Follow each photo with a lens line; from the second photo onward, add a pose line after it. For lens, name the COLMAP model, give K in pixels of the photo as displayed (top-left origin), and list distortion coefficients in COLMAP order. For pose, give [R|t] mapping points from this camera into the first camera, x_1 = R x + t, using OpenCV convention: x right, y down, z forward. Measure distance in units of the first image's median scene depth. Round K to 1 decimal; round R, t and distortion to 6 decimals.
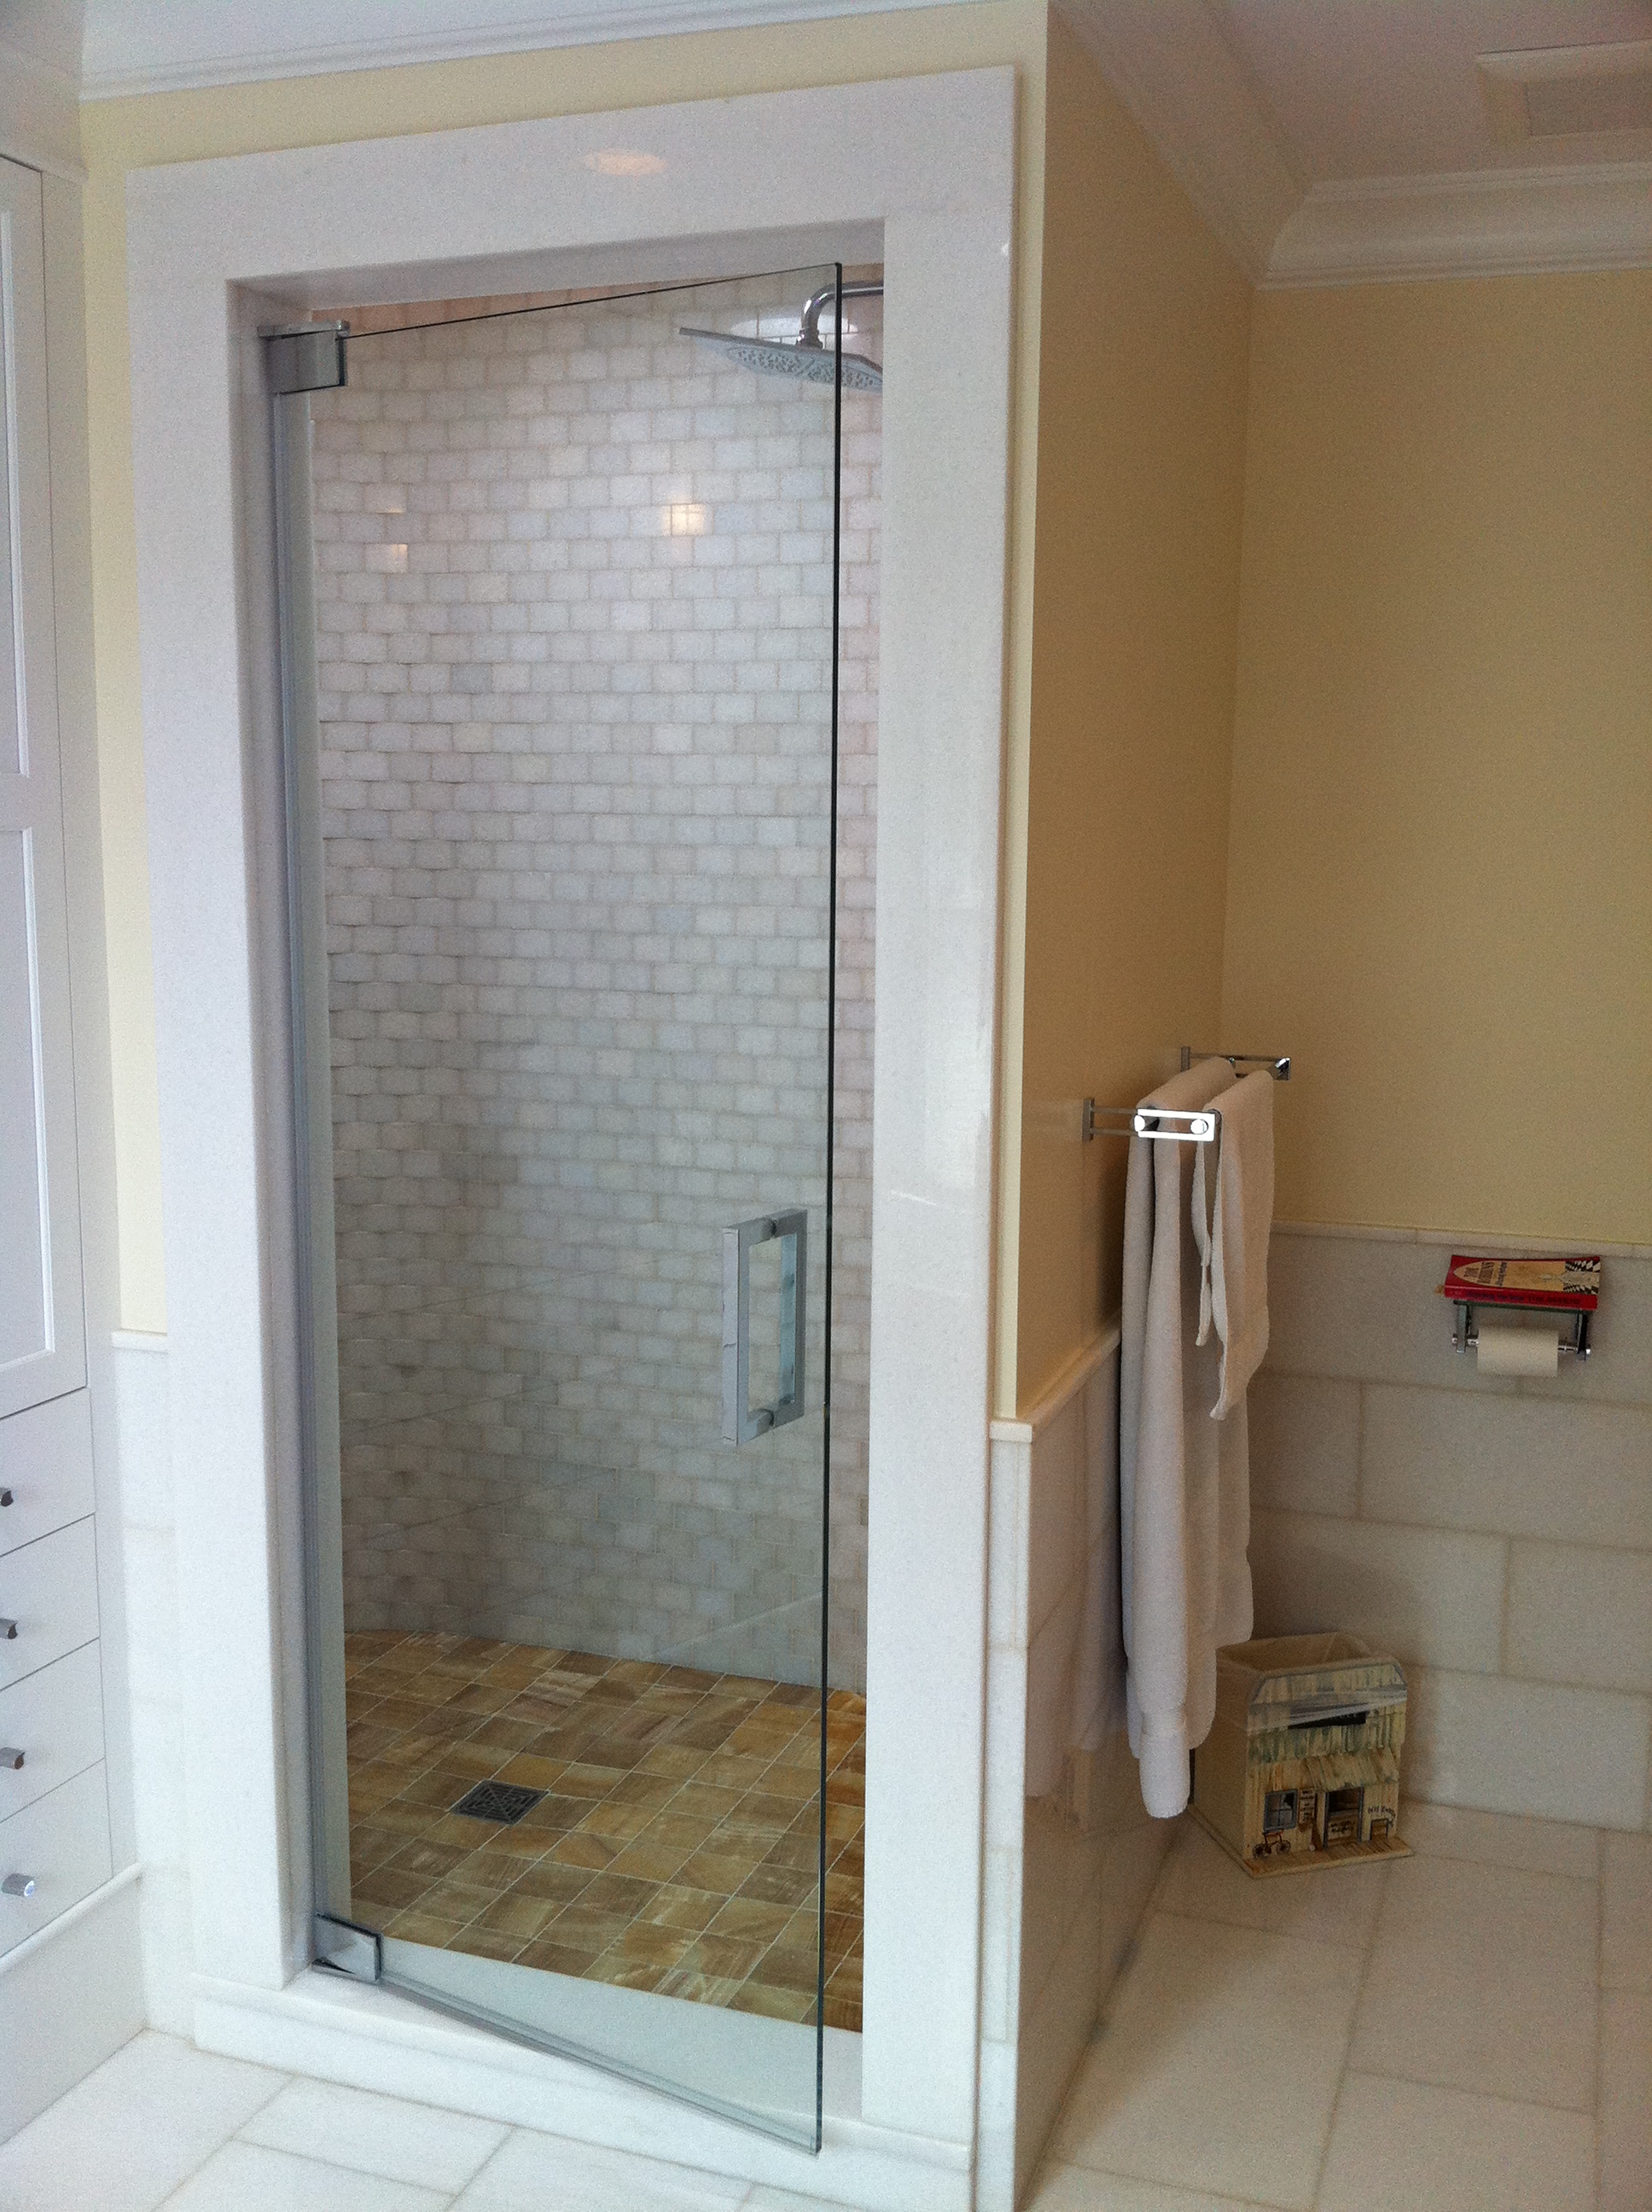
lens RADIAL K [[2135.7, 0, 826.0], [0, 2135.7, 1106.0], [0, 0, 1]] dist [0.061153, -0.172898]
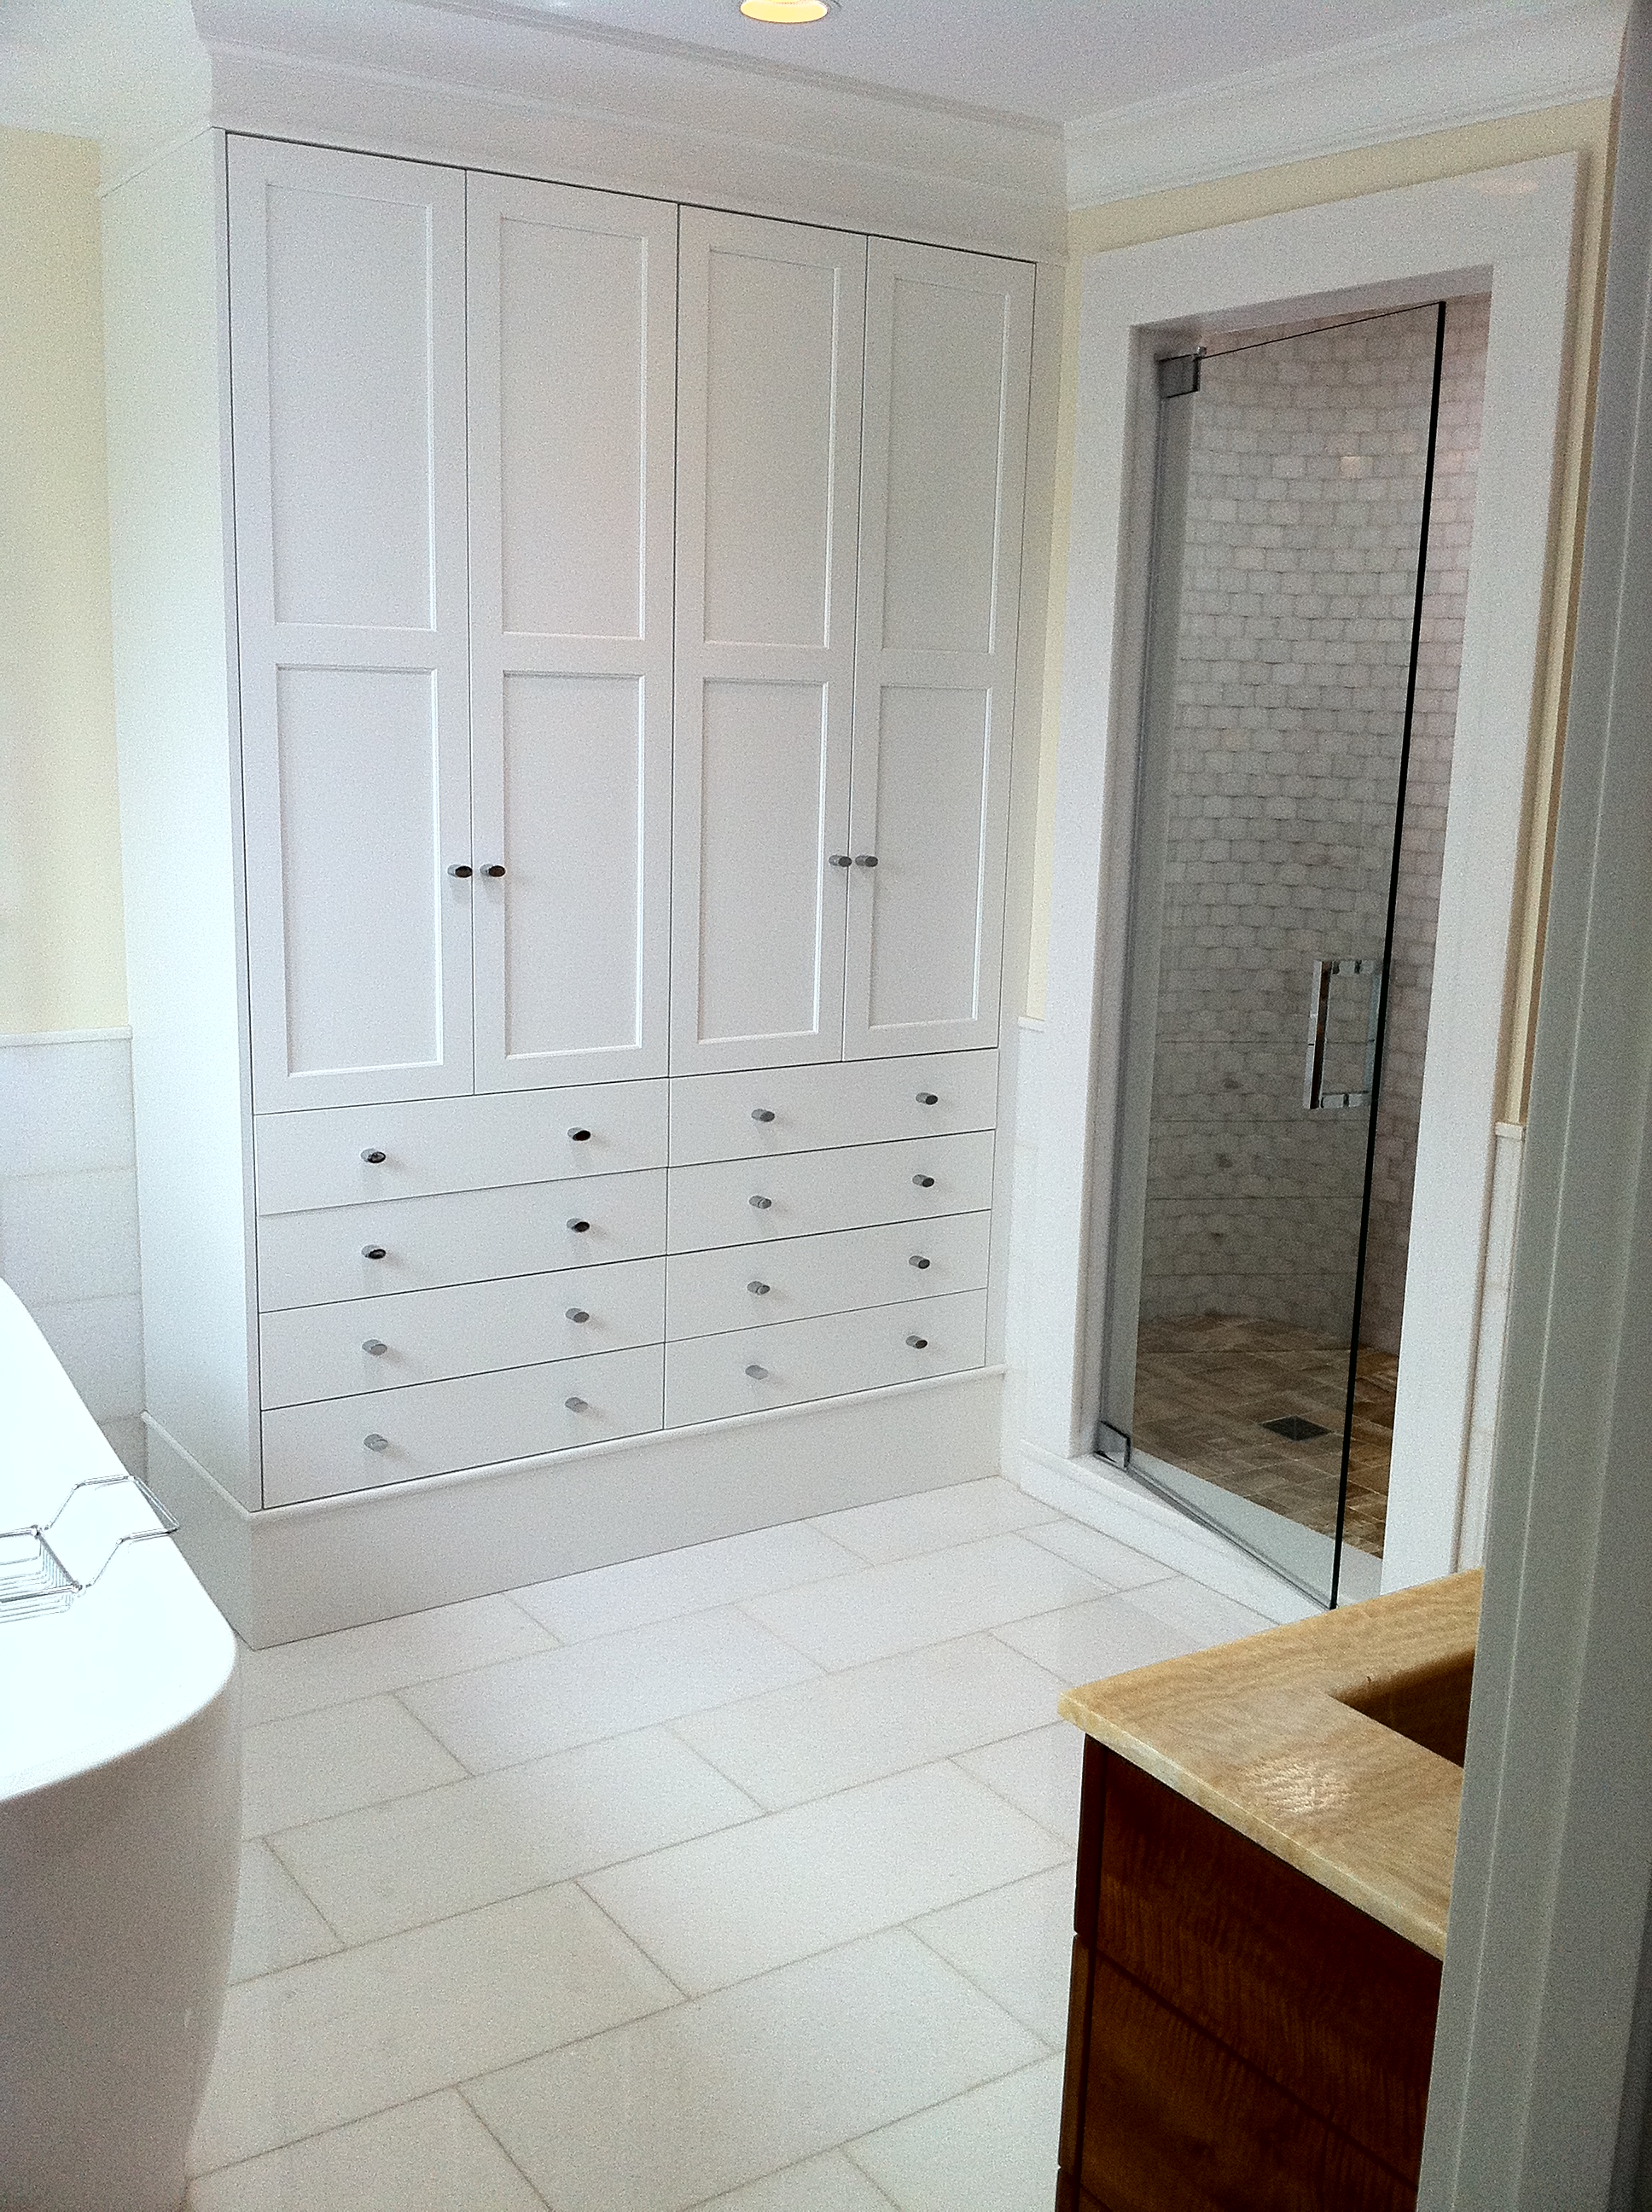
lens RADIAL K [[2135.7, 0, 826.0], [0, 2135.7, 1106.0], [0, 0, 1]] dist [0.061153, -0.172898]
pose [[0.809507, 0.133689, -0.571687, 0.439433], [-0.108196, 0.991022, 0.078546, 0.062637], [0.577055, -0.001730, 0.816704, -0.336058]]
